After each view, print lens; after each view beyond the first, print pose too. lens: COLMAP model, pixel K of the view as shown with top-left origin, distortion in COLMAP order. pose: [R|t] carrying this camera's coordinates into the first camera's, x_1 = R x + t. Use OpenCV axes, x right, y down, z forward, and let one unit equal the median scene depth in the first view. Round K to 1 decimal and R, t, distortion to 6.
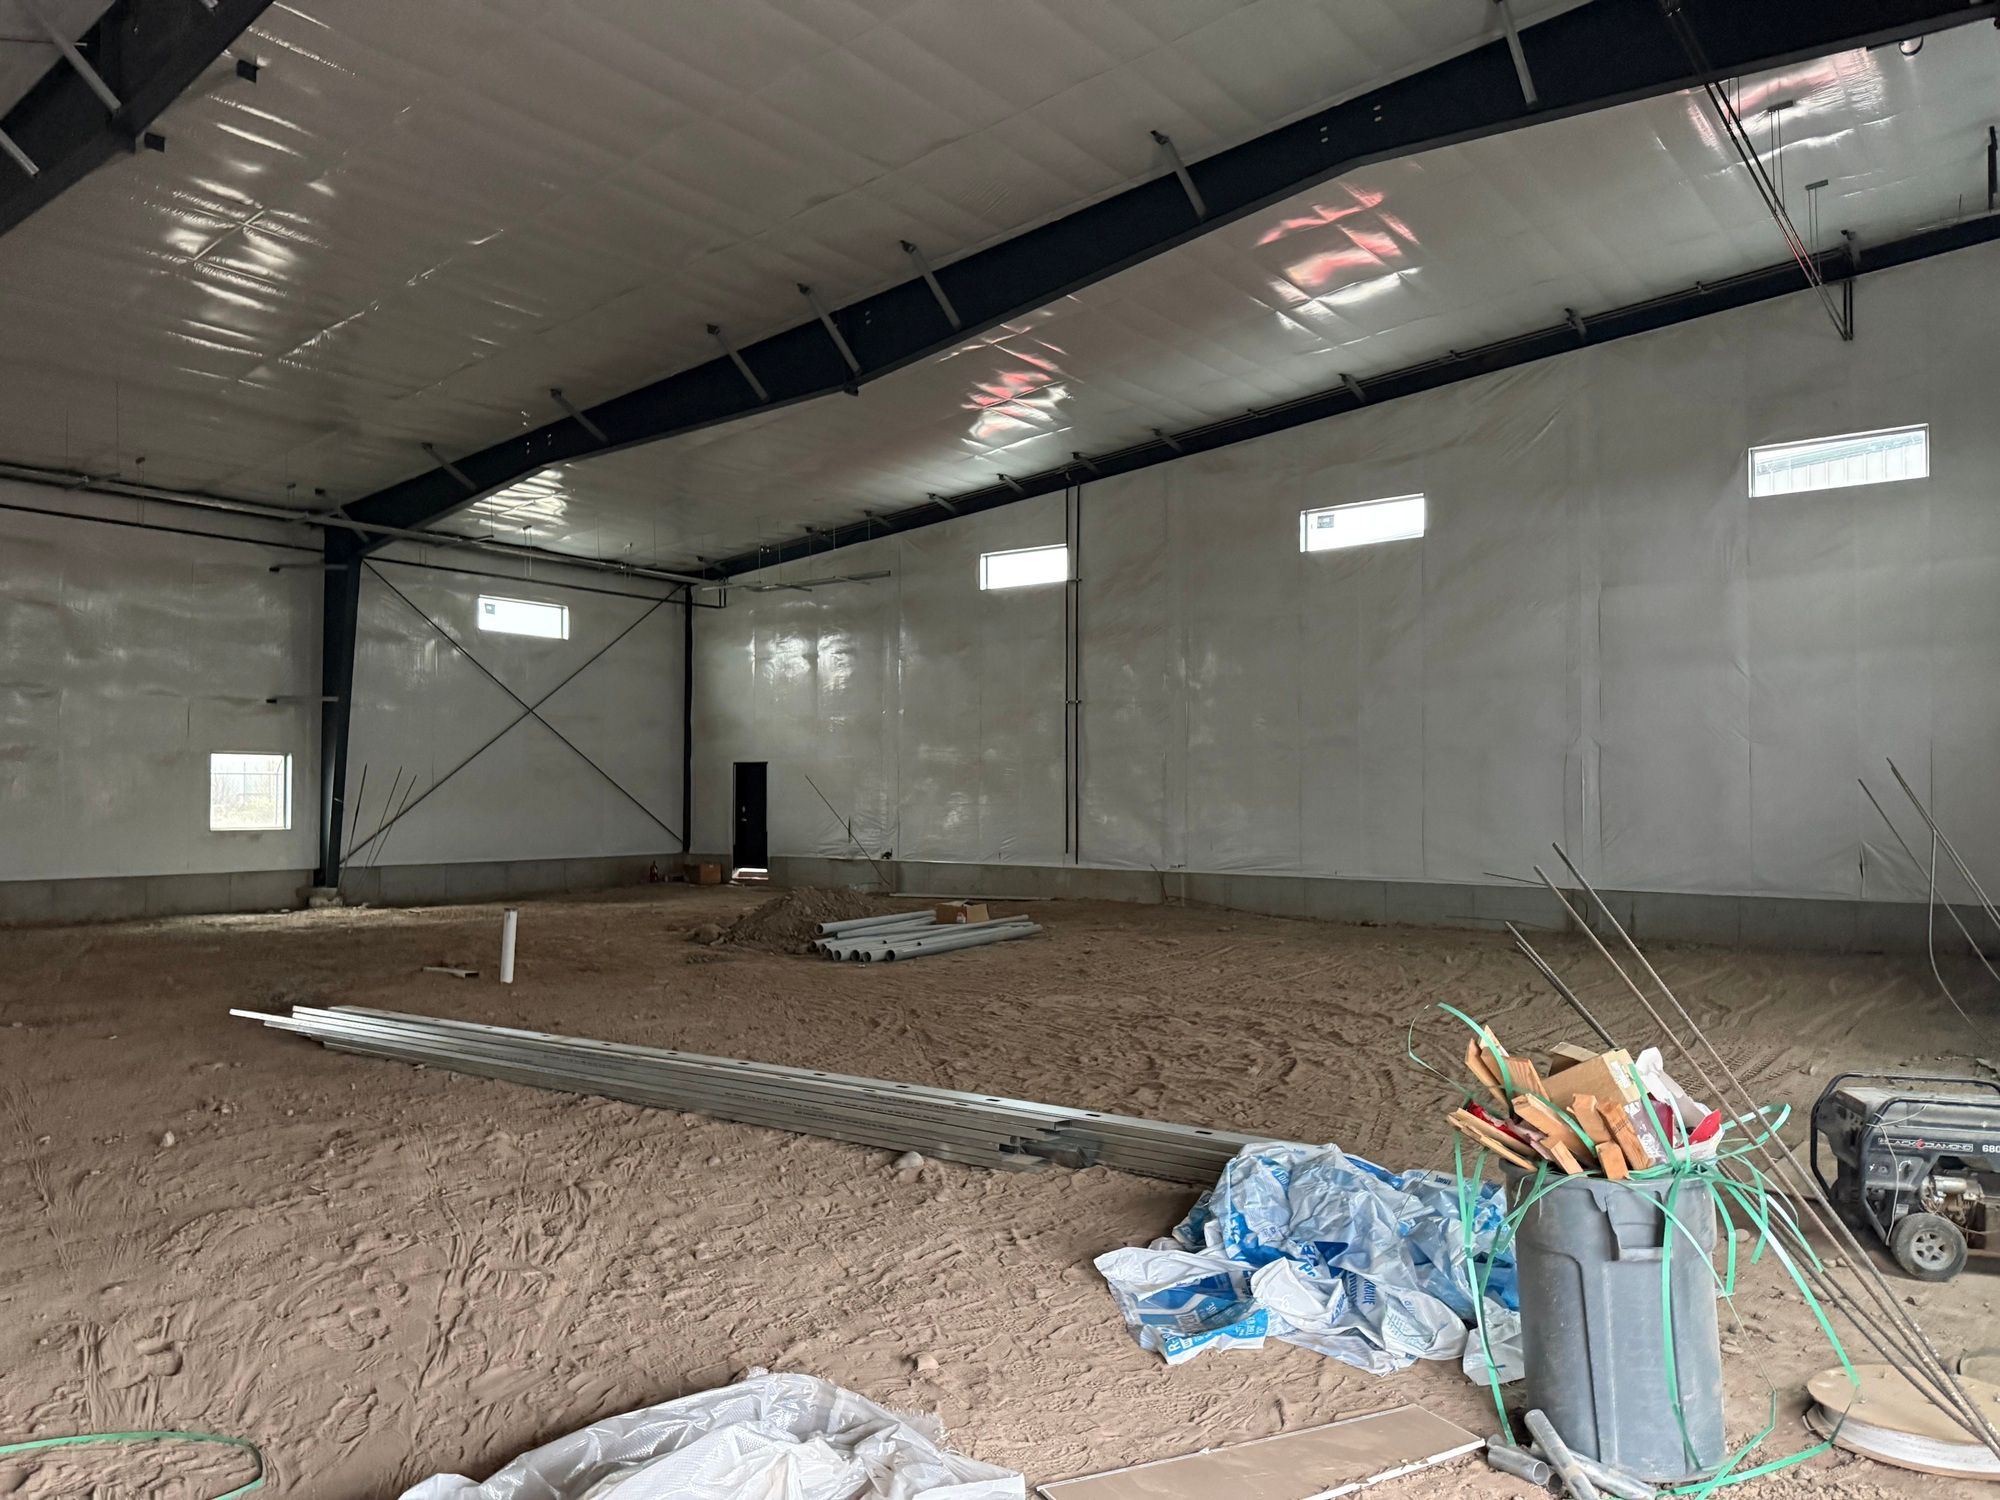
lens RADIAL K [[1377.7, 0, 1007.7], [0, 1377.7, 762.7], [0, 0, 1]] dist [0.052419, -0.065597]
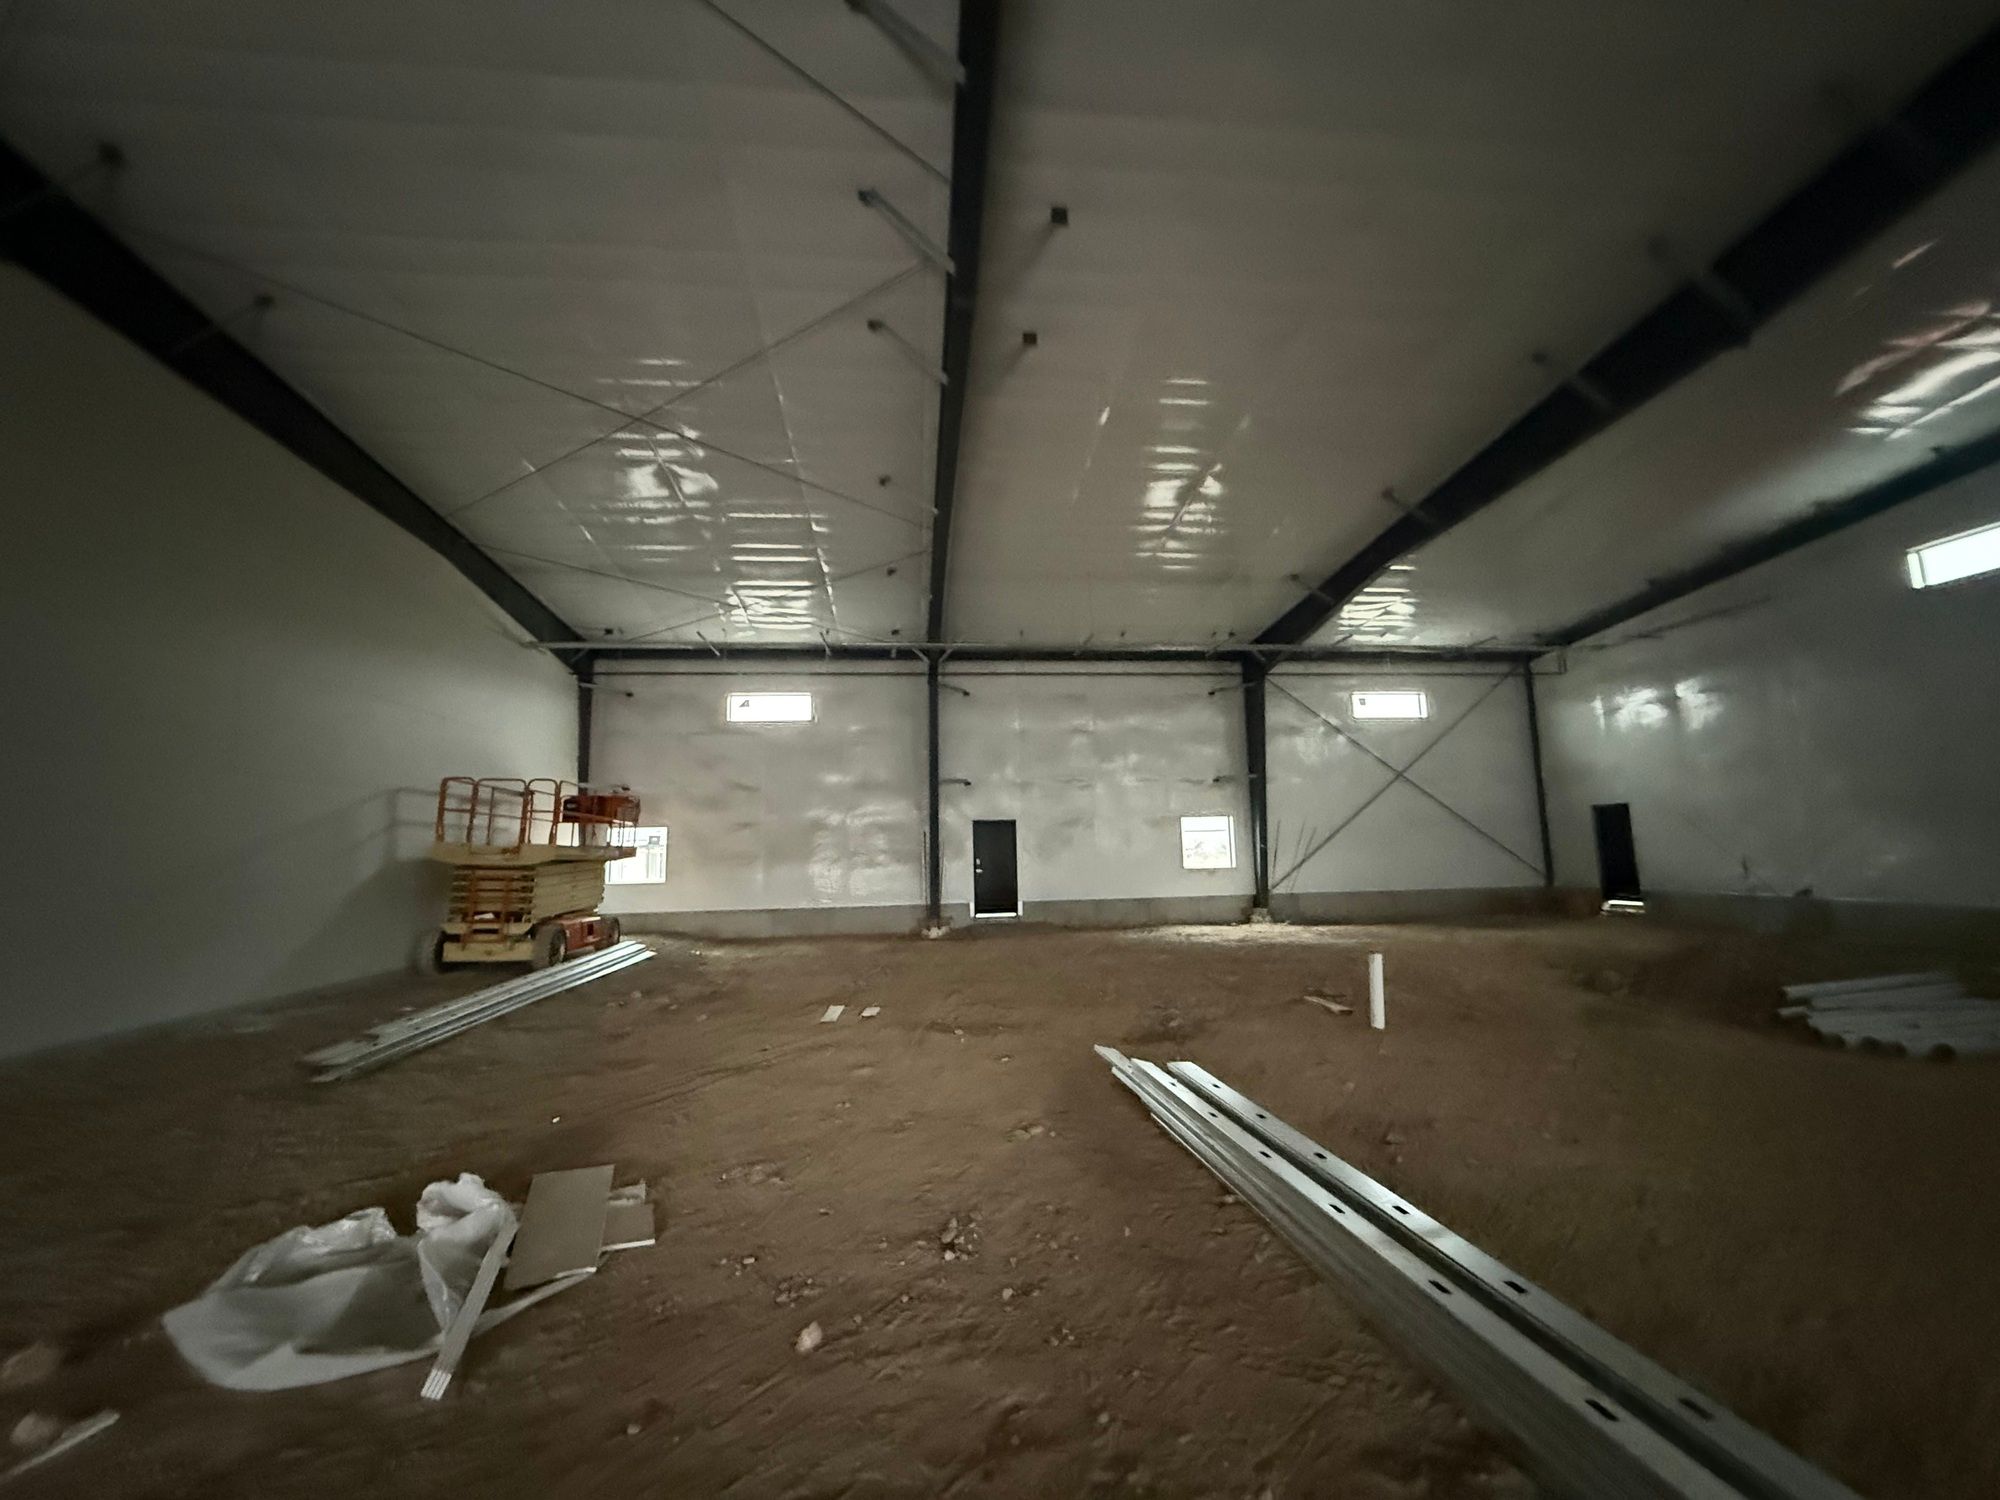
lens RADIAL K [[791.7, 0, 998.2], [0, 791.7, 753.1], [0, 0, 1]] dist [-0.002476, -0.000224]
pose [[0.684139, -0.107987, -0.721313, -0.070222], [0.042282, 0.993187, -0.108586, 0.008502], [0.728125, 0.043789, 0.684045, 0.234364]]
